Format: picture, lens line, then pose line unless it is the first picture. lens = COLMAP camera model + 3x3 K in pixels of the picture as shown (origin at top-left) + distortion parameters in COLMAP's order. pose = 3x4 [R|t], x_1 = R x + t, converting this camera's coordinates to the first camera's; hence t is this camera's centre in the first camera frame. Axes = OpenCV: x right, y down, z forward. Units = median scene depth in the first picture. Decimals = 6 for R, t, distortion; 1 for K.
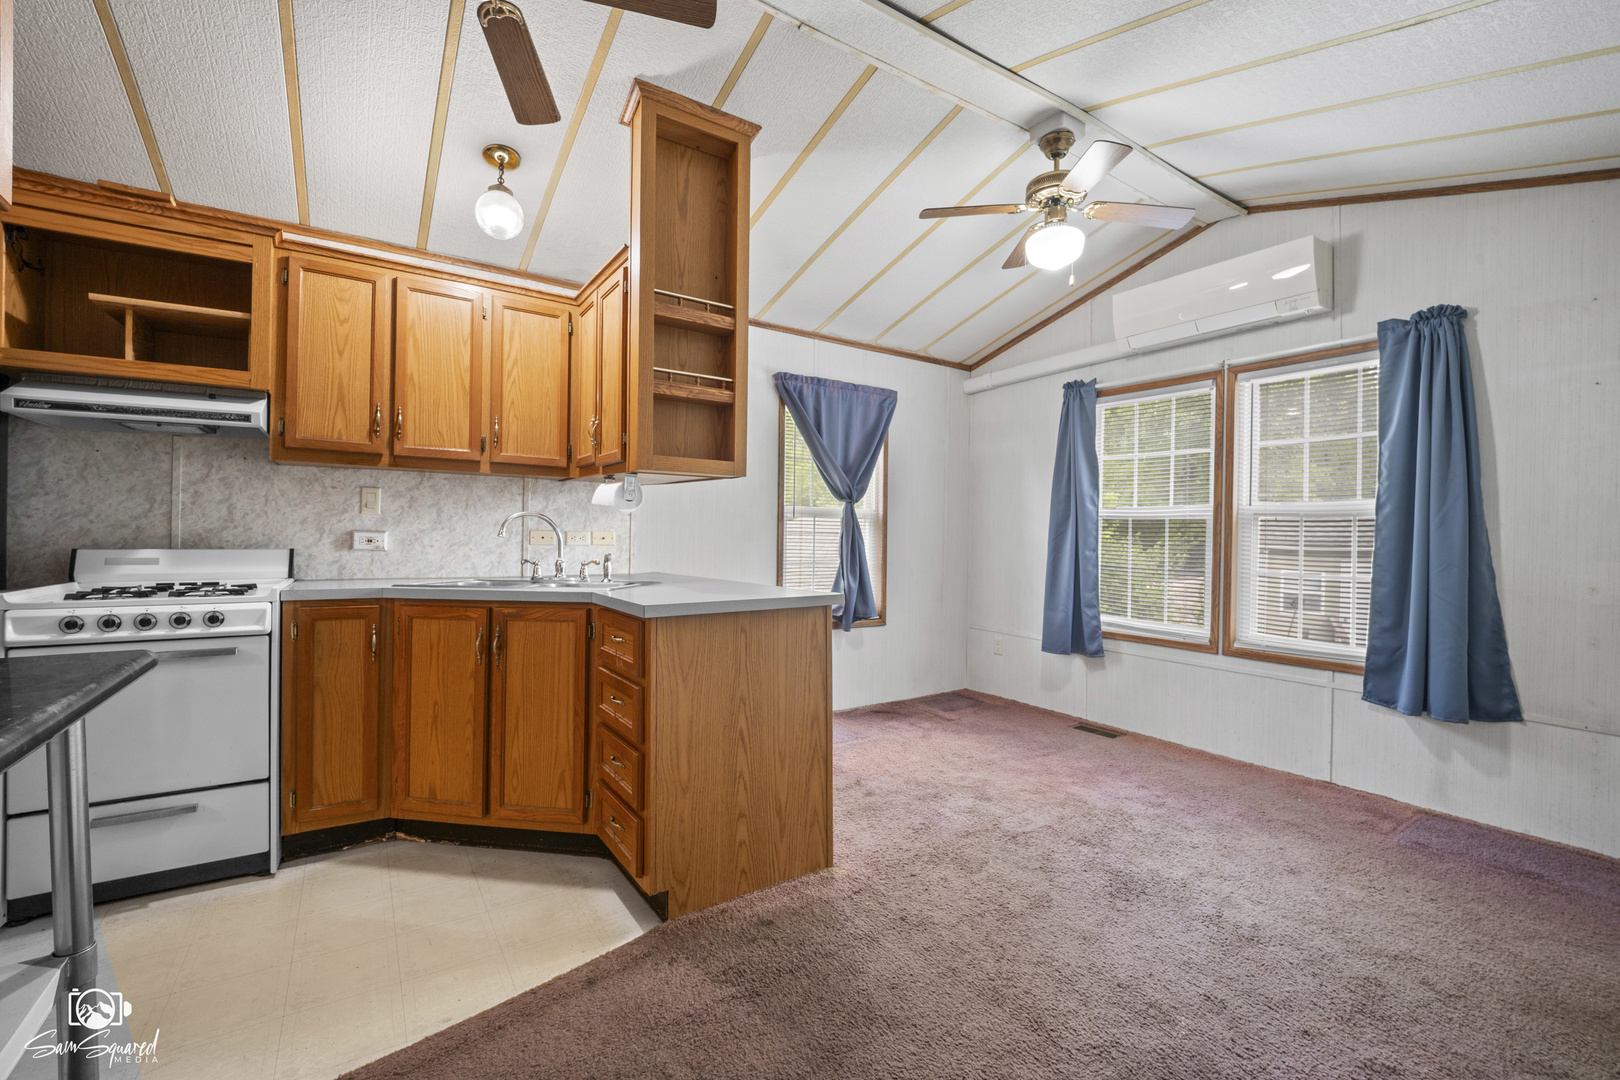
lens RADIAL K [[668.7, 0, 806.4], [0, 668.7, 538.2], [0, 0, 1]] dist [-0.005713, -0.004827]
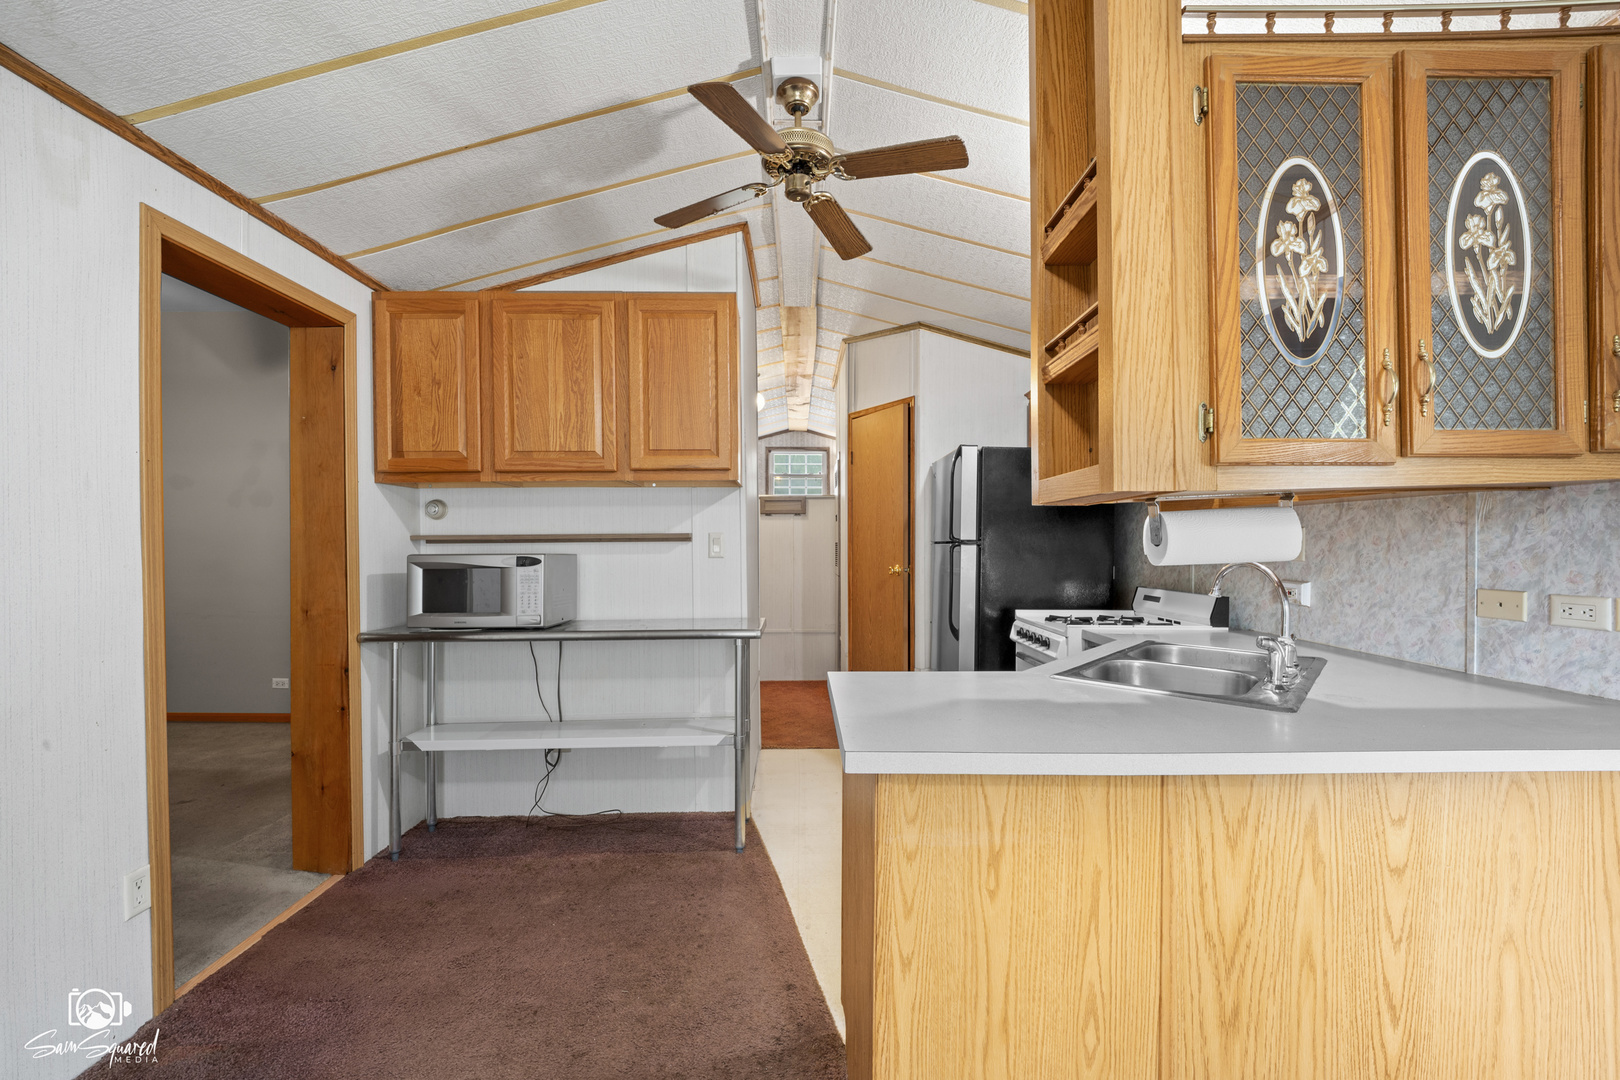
lens RADIAL K [[668.7, 0, 811.7], [0, 668.7, 547.5], [0, 0, 1]] dist [-0.005713, -0.004827]
pose [[-0.538225, -0.007945, -0.842764, 0.414746], [-0.005319, 0.999968, -0.006030, -0.051054], [0.842785, 0.001237, -0.538250, 1.095930]]
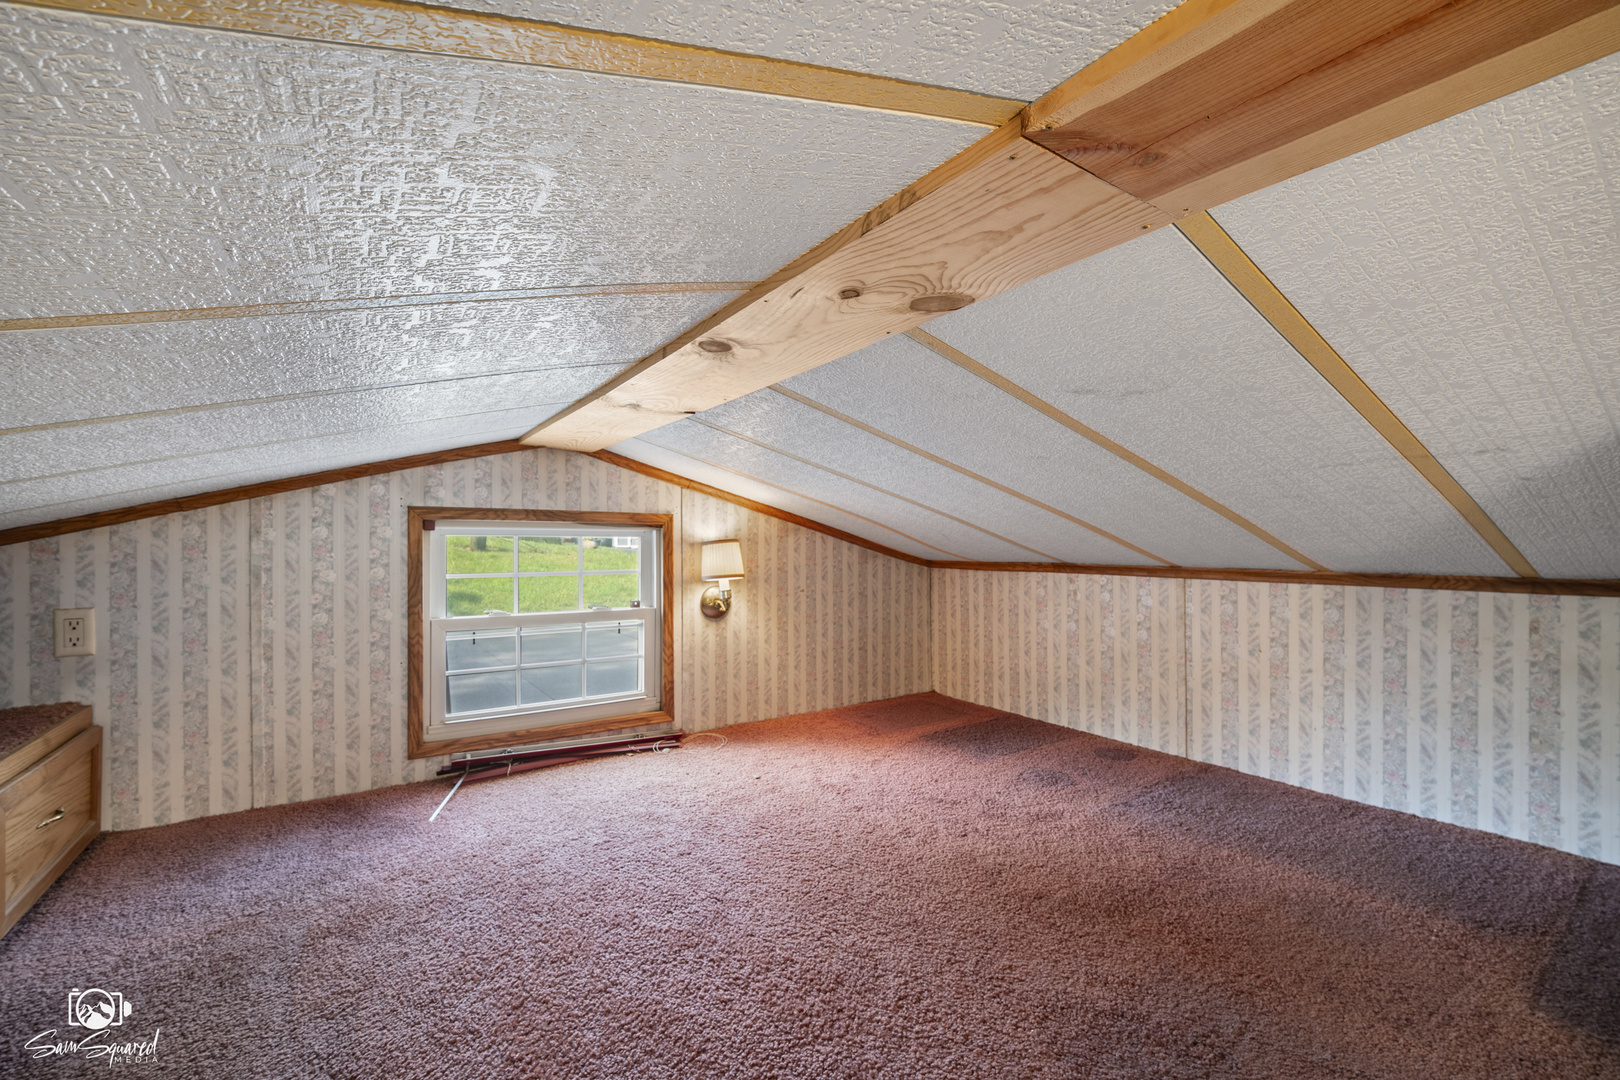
lens RADIAL K [[668.7, 0, 813.8], [0, 668.7, 537.7], [0, 0, 1]] dist [-0.005713, -0.004827]
pose [[-0.007394, -0.014369, -0.999869, -1.628541], [-0.002461, 0.999894, -0.014351, -0.557472], [0.999970, 0.002354, -0.007428, -0.517247]]
